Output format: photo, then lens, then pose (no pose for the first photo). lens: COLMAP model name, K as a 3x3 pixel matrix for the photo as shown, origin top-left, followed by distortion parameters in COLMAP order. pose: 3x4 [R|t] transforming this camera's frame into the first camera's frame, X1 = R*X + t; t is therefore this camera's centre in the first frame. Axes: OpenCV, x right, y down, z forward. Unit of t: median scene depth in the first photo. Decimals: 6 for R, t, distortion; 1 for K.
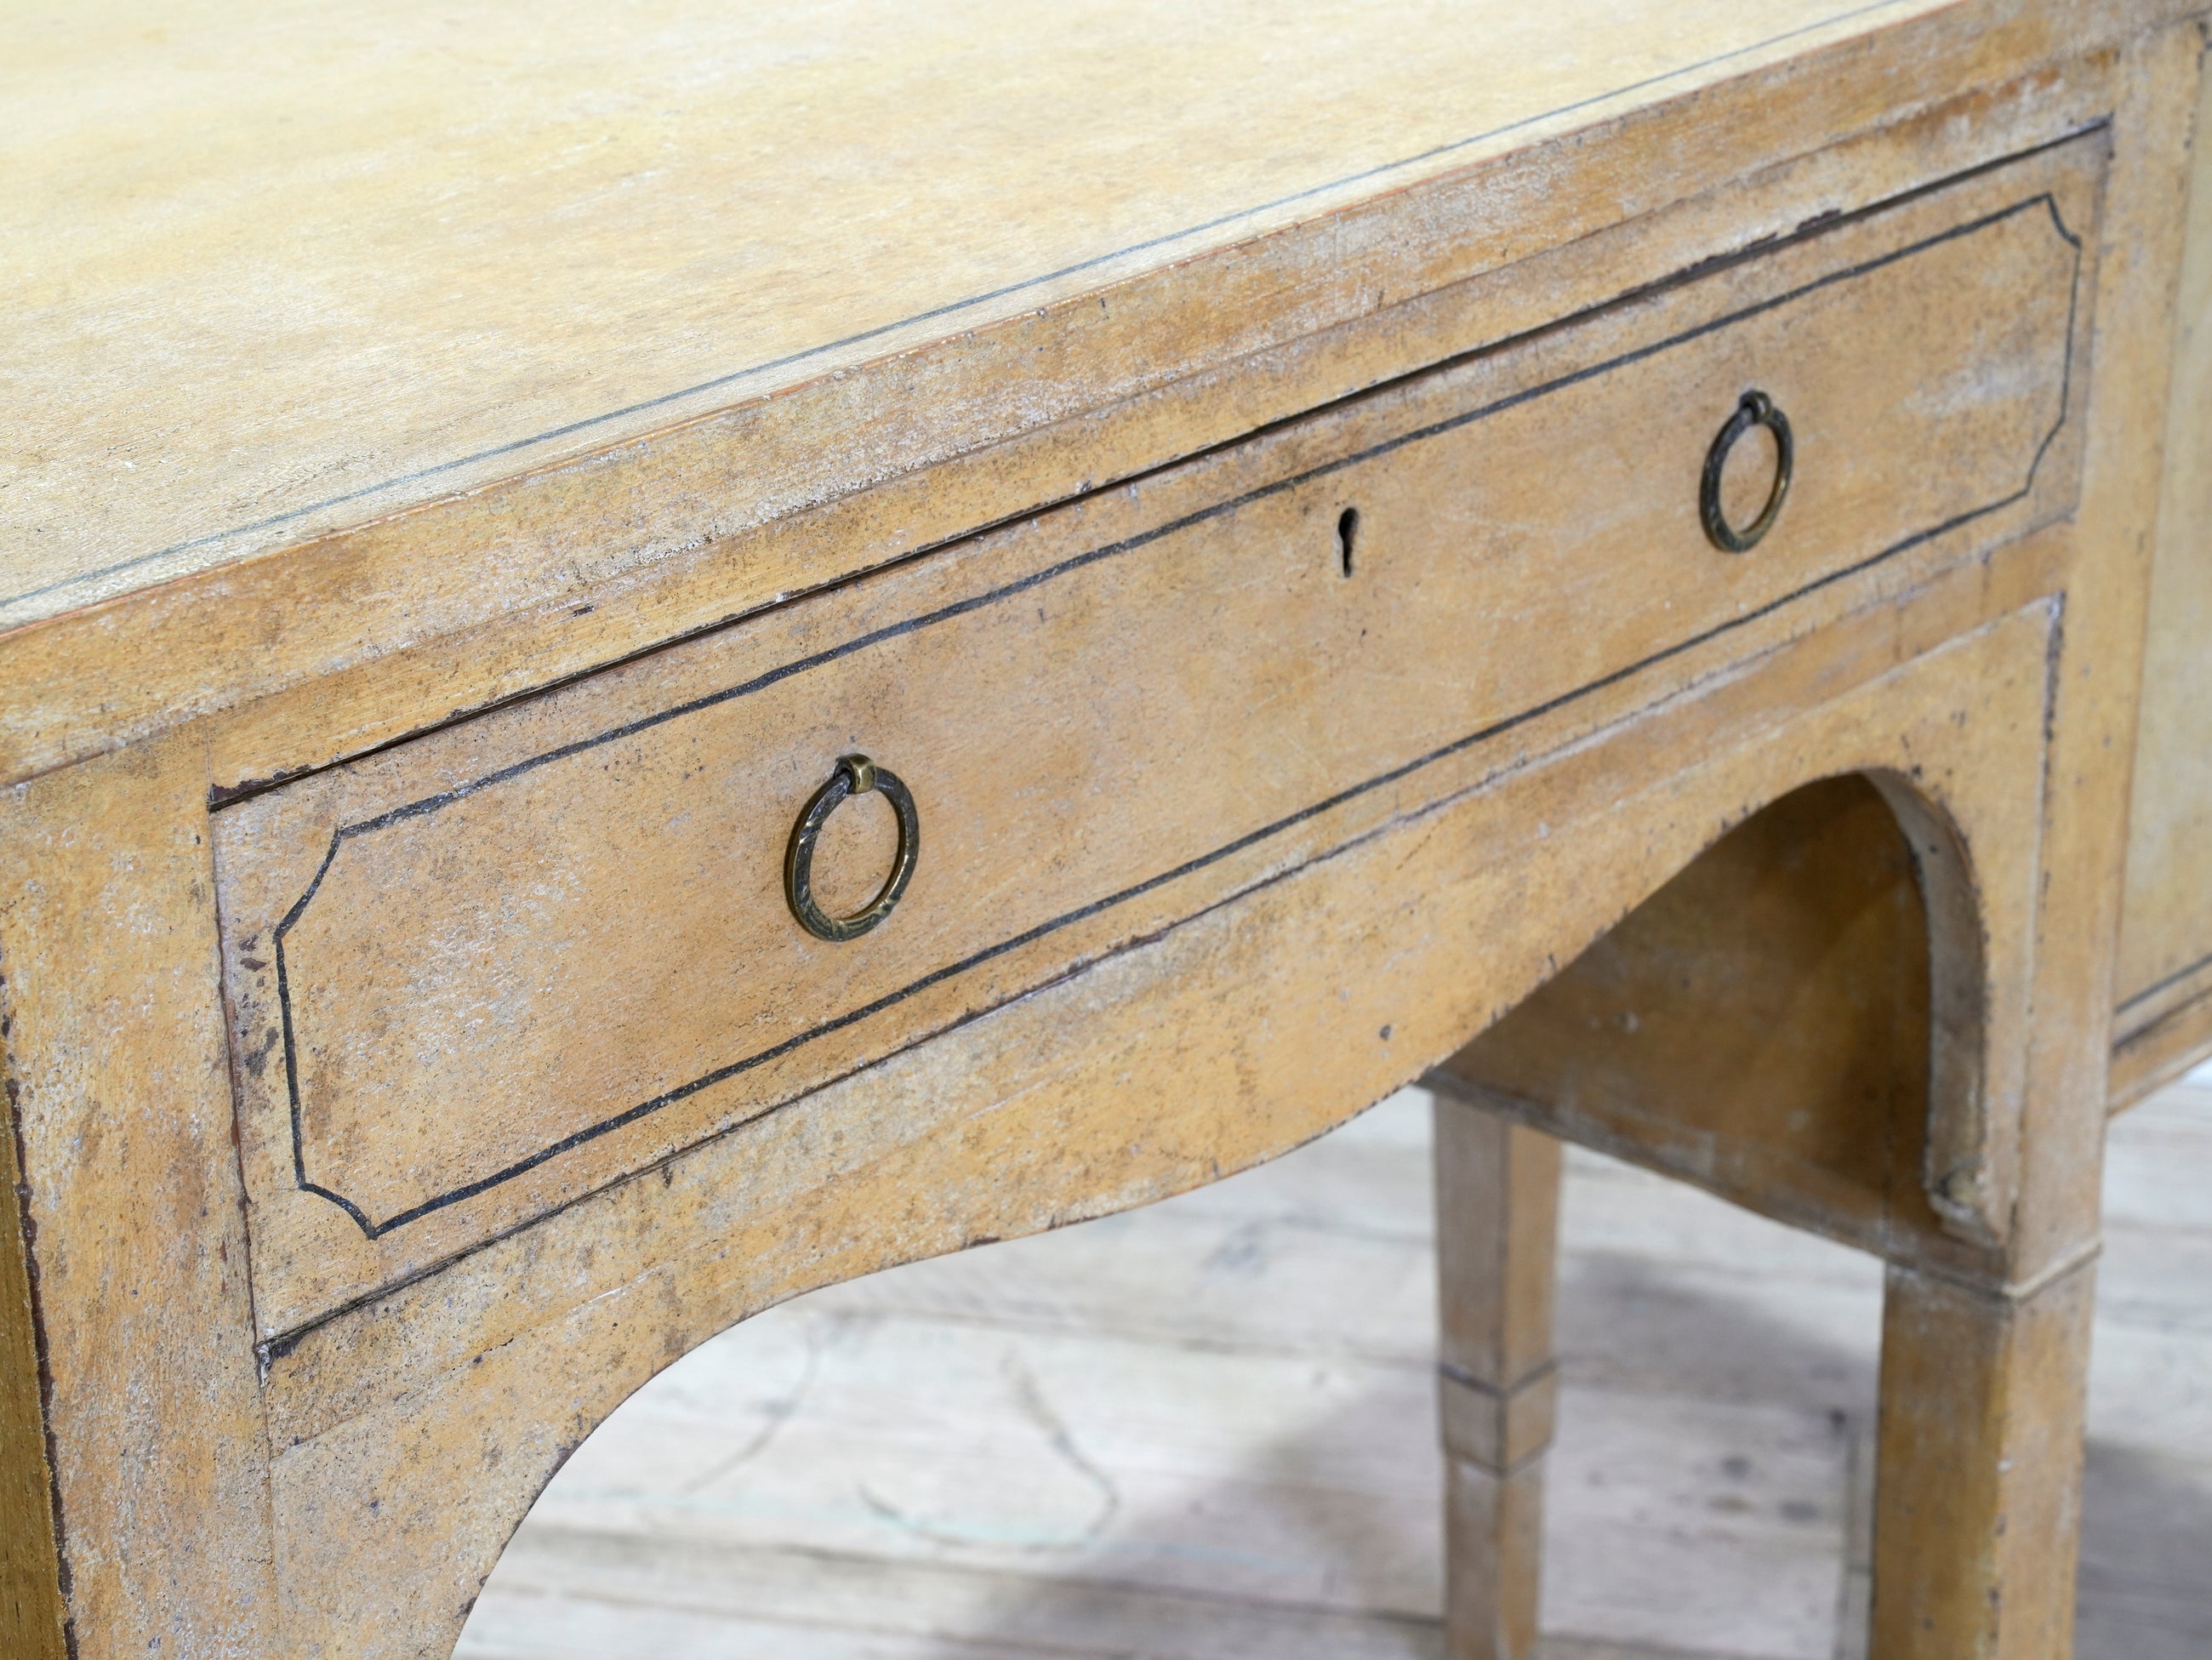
lens RADIAL K [[4765.2, 0, 1093.2], [0, 4765.2, 895.6], [0, 0, 1]] dist [0.315147, 0.000000]
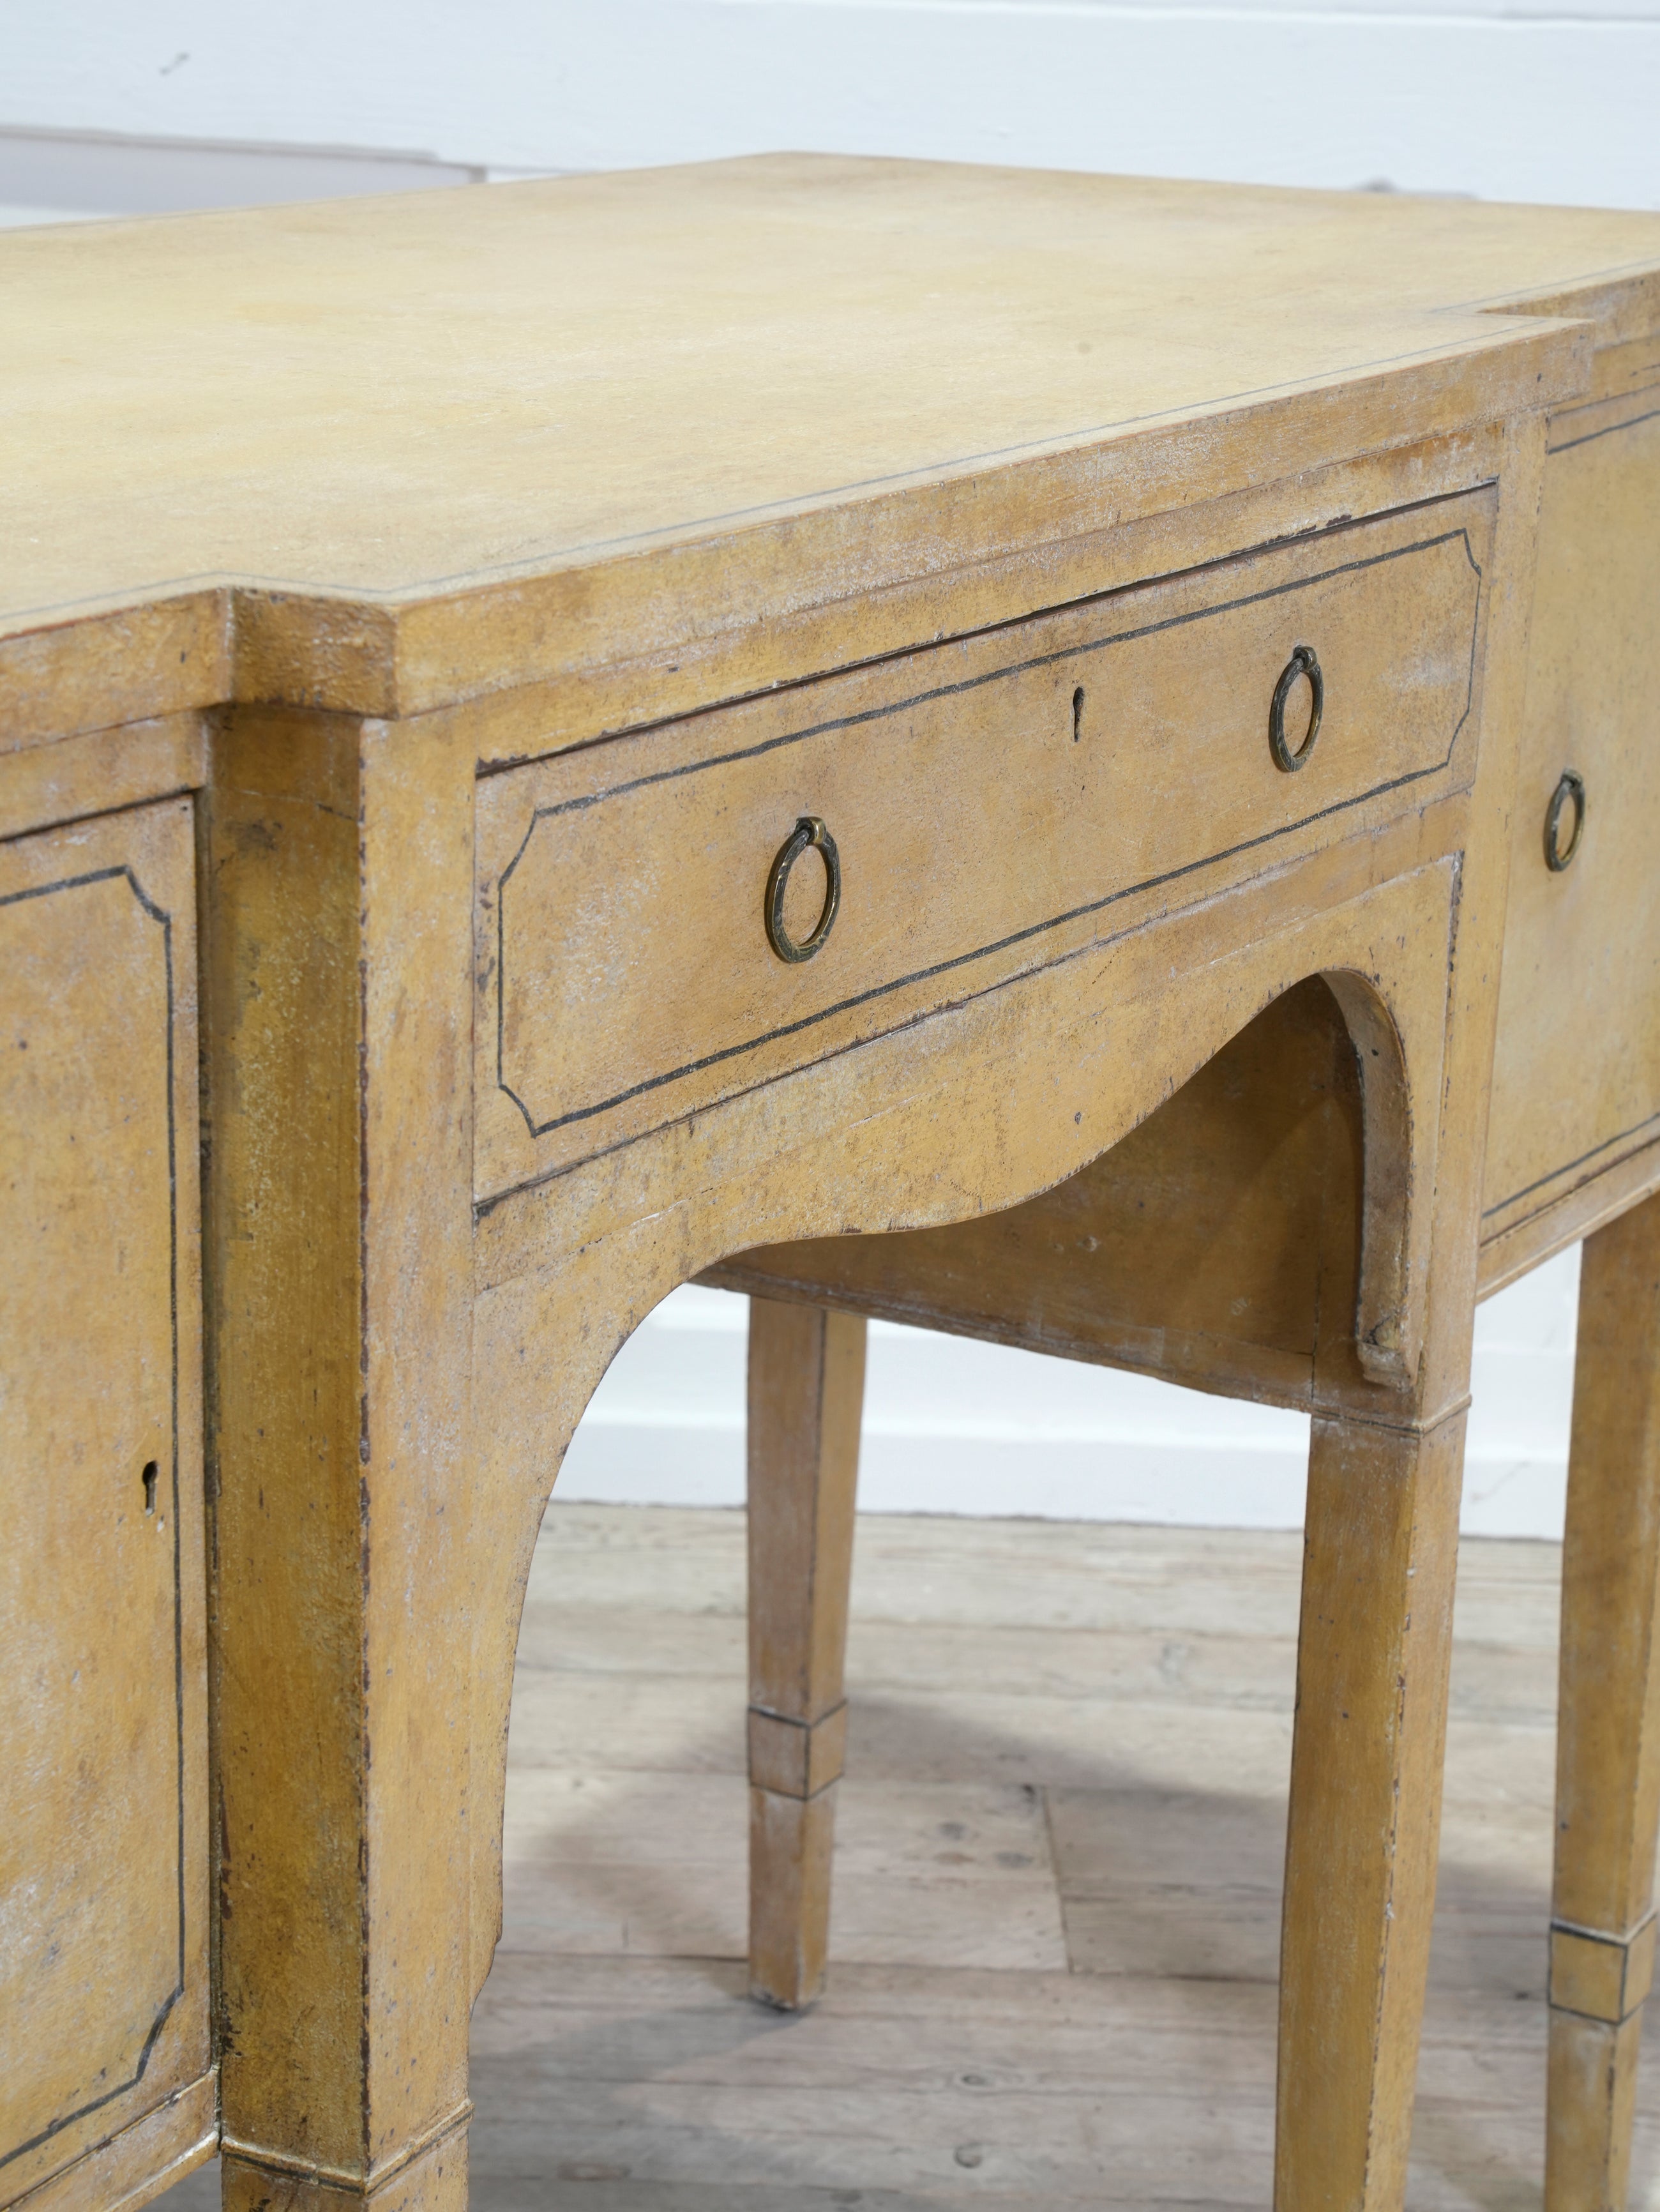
lens RADIAL K [[4764.6, 0, 848.8], [0, 4764.6, 1214.2], [0, 0, 1]] dist [0.315147, 0.000000]
pose [[0.976100, -0.018924, 0.216497, -0.293077], [0.041731, 0.993984, -0.101264, 0.191818], [-0.213279, 0.107878, 0.971017, -0.248484]]
